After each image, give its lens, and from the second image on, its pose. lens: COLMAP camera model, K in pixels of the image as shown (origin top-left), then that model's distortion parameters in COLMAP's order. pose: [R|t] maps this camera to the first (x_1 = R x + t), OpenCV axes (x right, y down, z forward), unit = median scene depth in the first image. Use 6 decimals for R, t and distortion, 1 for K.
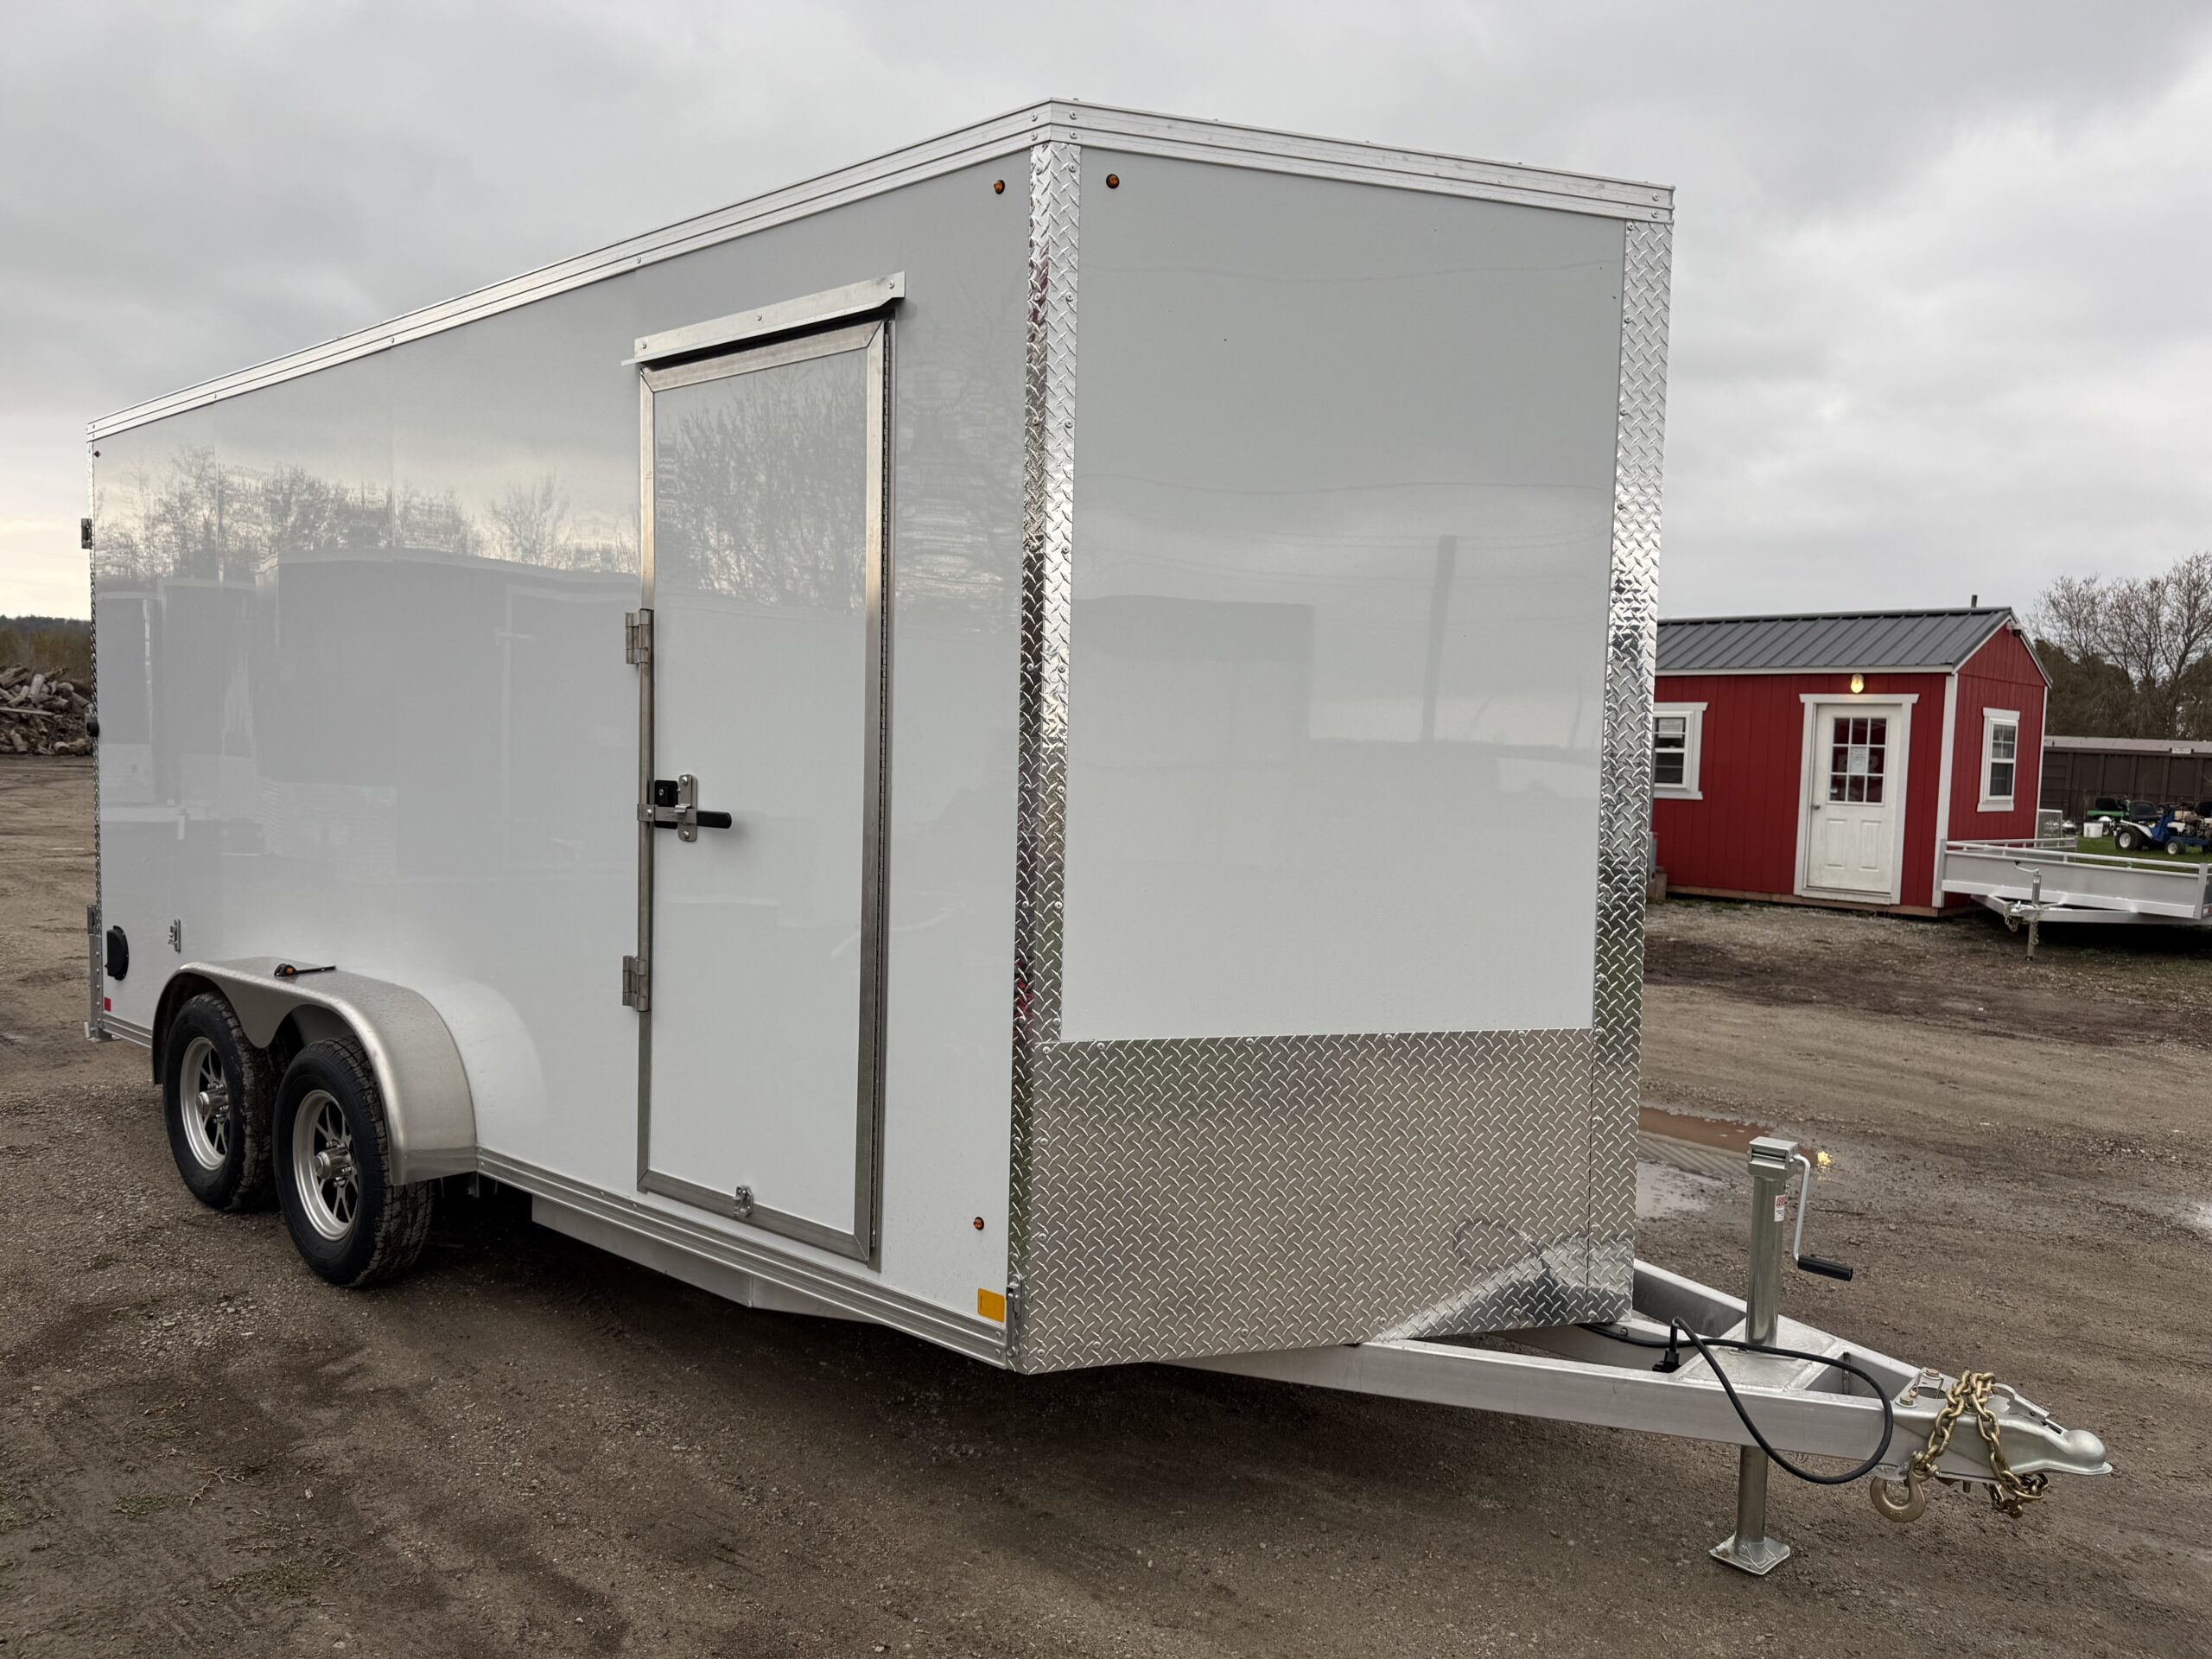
lens RADIAL K [[1565.6, 0, 1106.0], [0, 1565.6, 829.5], [0, 0, 1]] dist [0.004253, -0.004152]
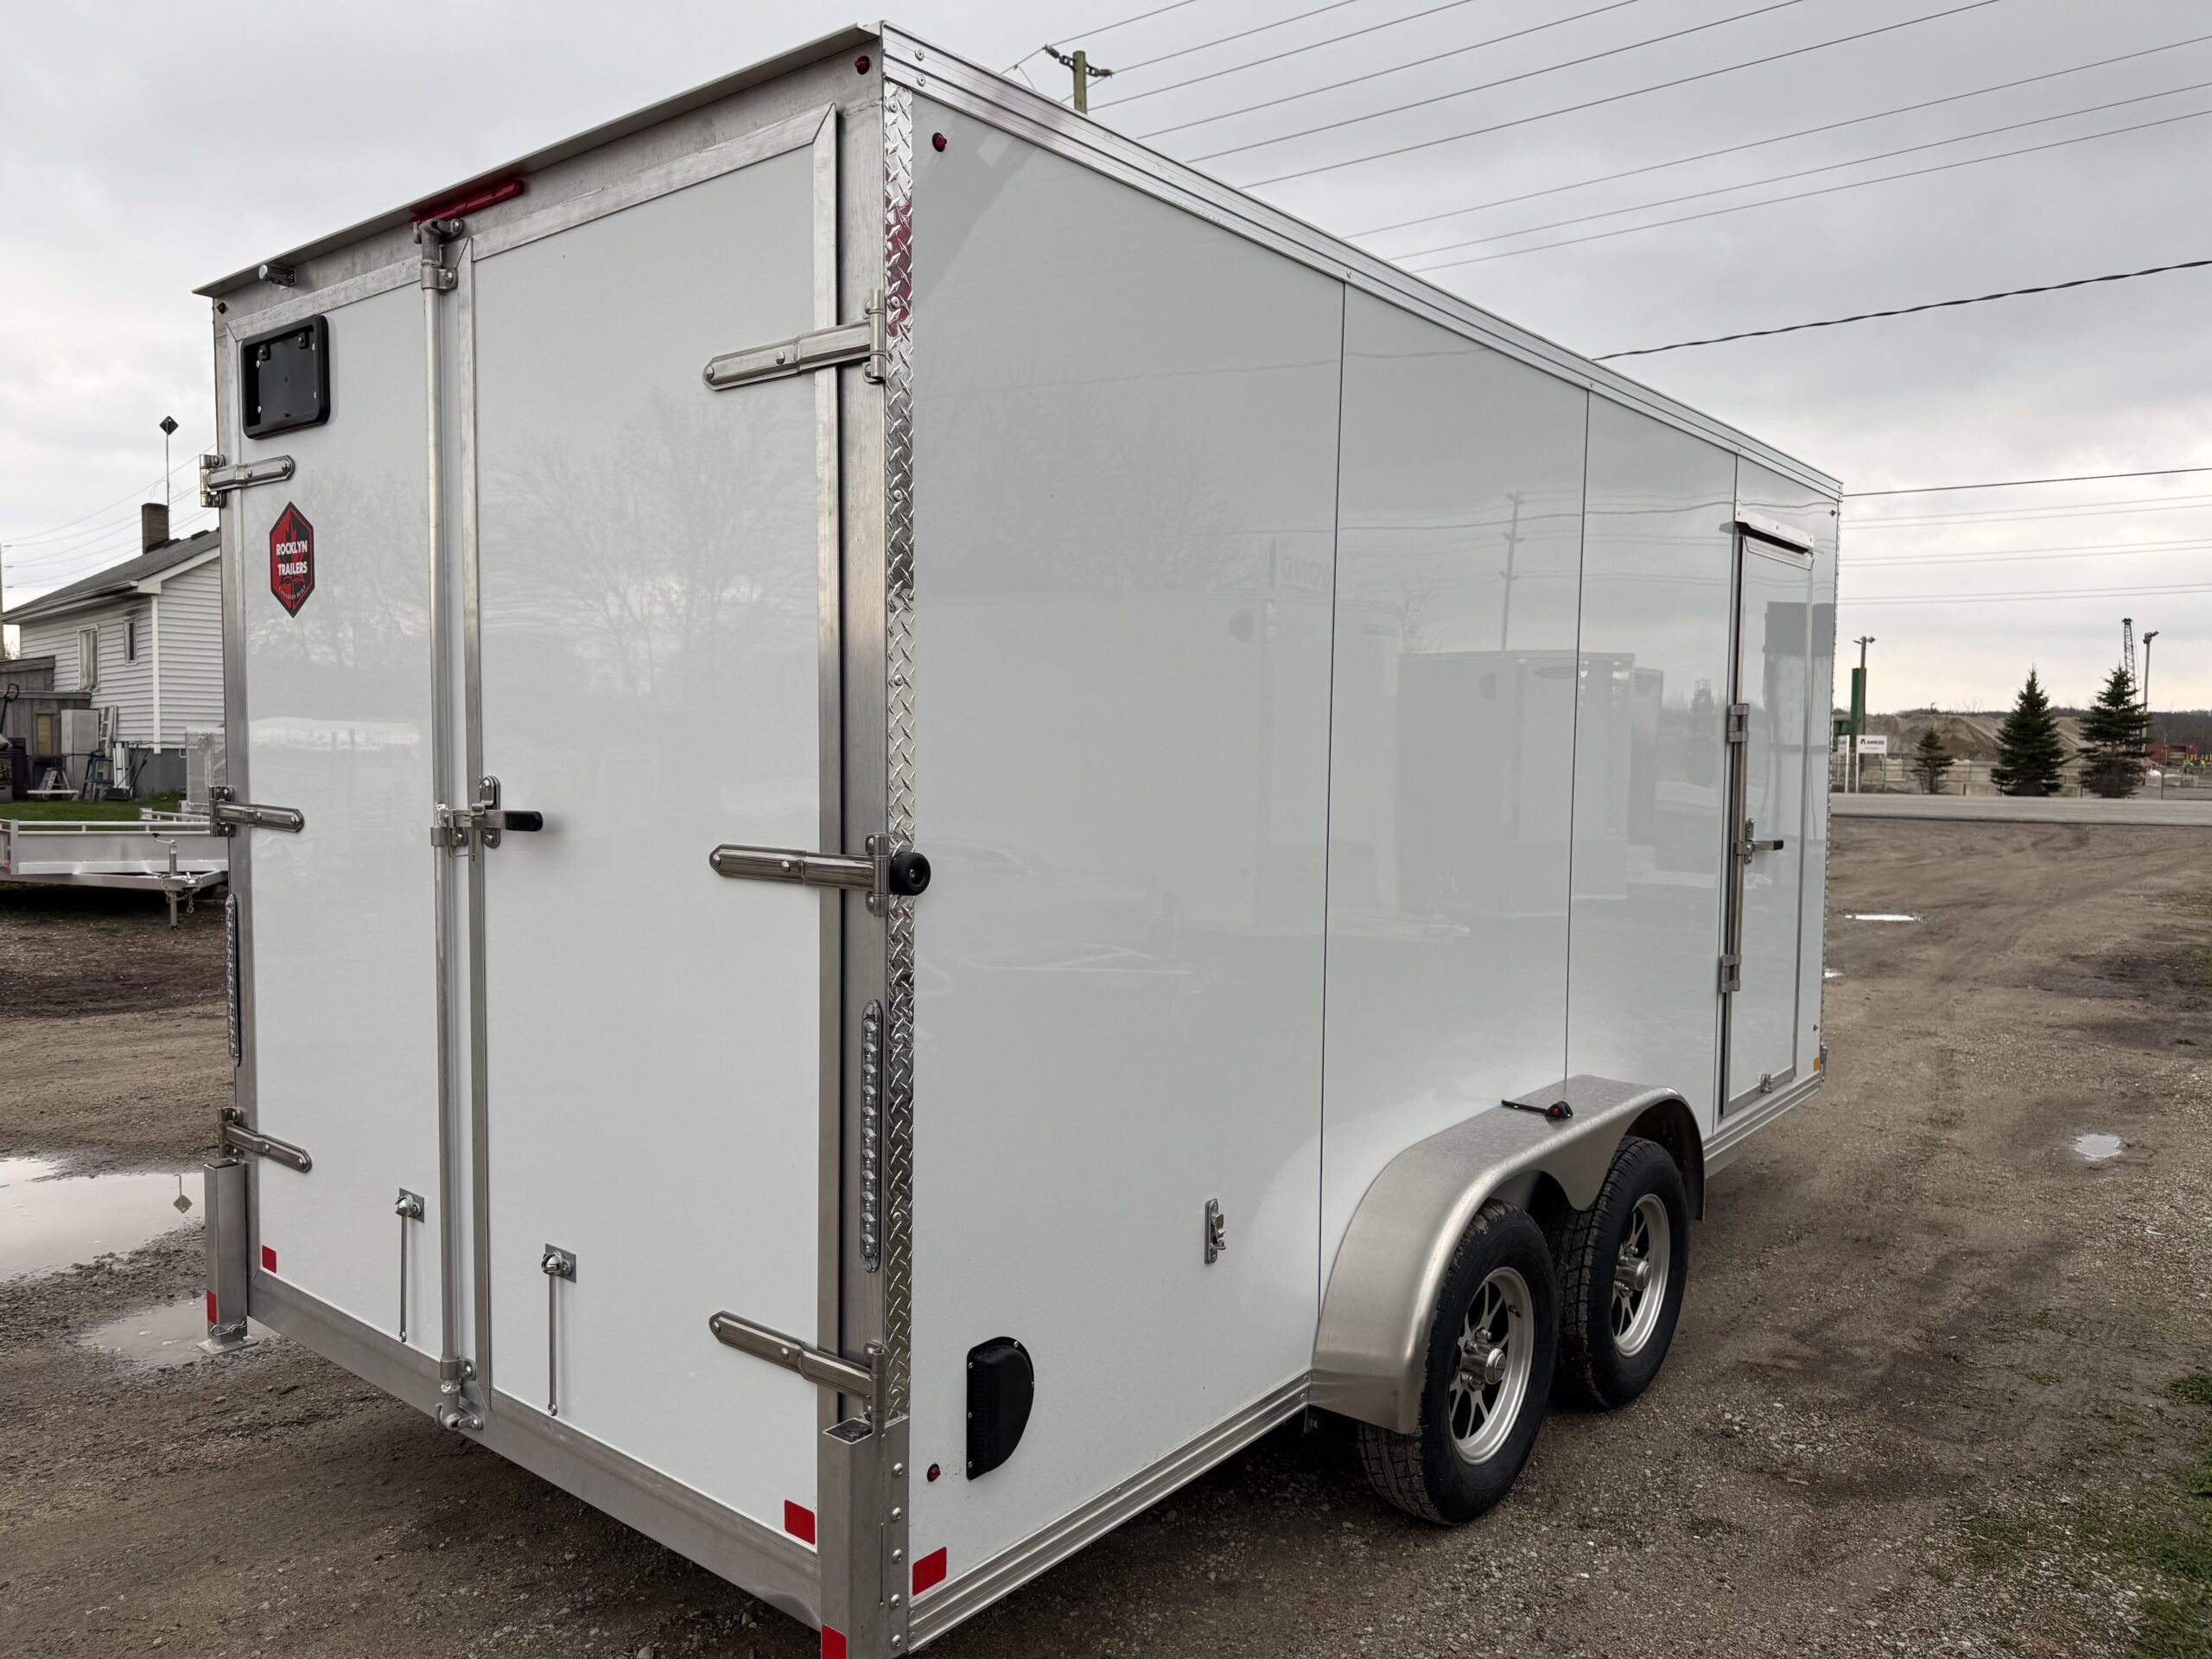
lens RADIAL K [[1565.6, 0, 1106.0], [0, 1565.6, 829.5], [0, 0, 1]] dist [0.004253, -0.004152]
pose [[-0.017118, -0.087088, 0.996054, -1.581668], [0.044690, 0.995137, 0.087775, -0.162200], [-0.998854, 0.046016, -0.013143, 1.494002]]
